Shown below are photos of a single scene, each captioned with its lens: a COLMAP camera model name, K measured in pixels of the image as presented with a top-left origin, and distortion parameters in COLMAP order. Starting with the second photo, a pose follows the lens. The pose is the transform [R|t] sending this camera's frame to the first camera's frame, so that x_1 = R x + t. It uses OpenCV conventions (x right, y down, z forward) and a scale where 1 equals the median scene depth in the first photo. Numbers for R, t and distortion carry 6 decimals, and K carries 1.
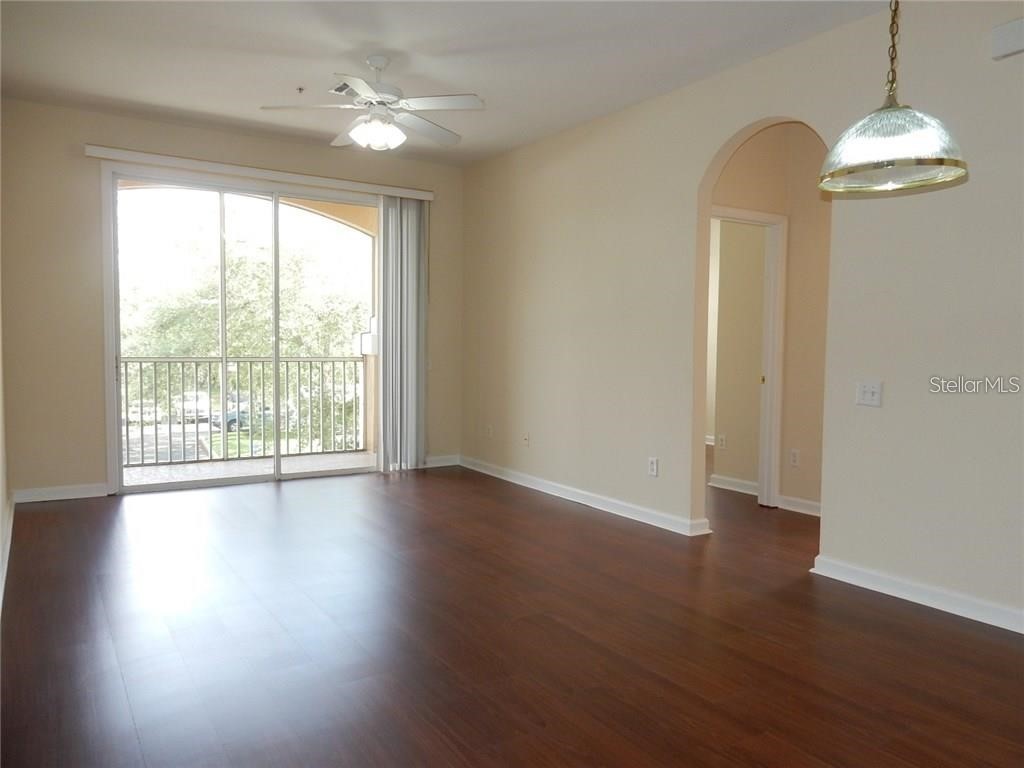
lens RADIAL K [[729.1, 0, 512.0], [0, 729.1, 384.0], [0, 0, 1]] dist [0.000518, -0.000113]
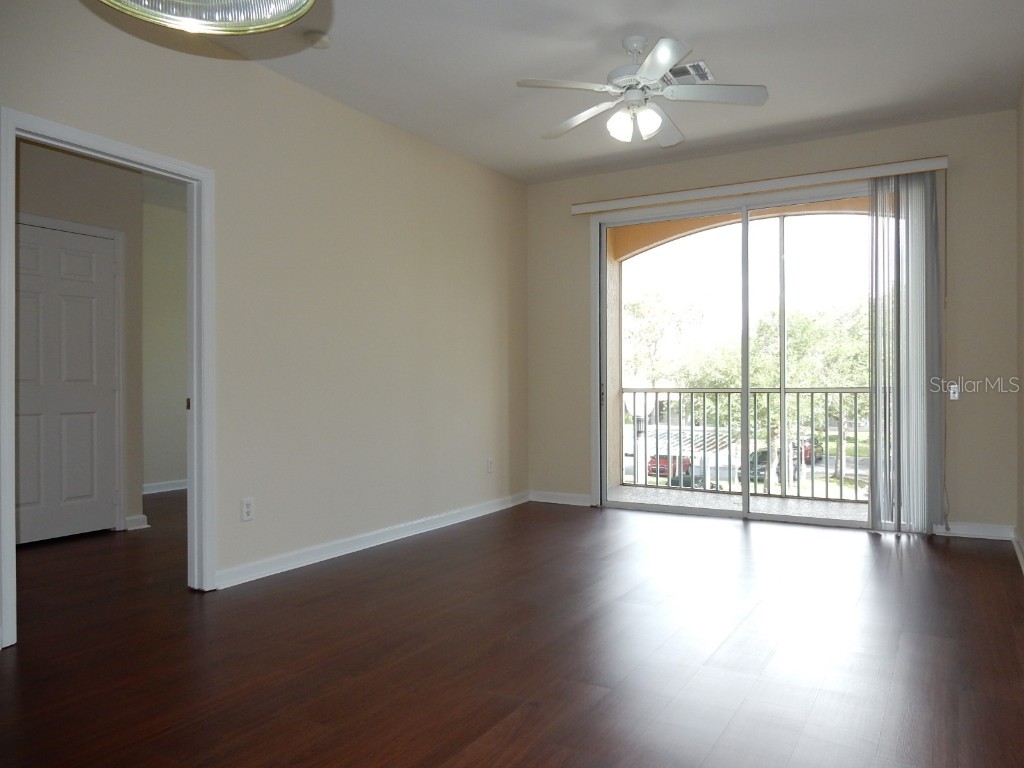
lens RADIAL K [[748.3, 0, 512.0], [0, 748.3, 384.0], [0, 0, 1]] dist [0.002127, 0.000124]
pose [[0.457282, -0.005667, -0.889304, 0.362451], [-0.039610, 0.998858, -0.026732, -0.000889], [0.888439, 0.047449, 0.456535, 0.296197]]
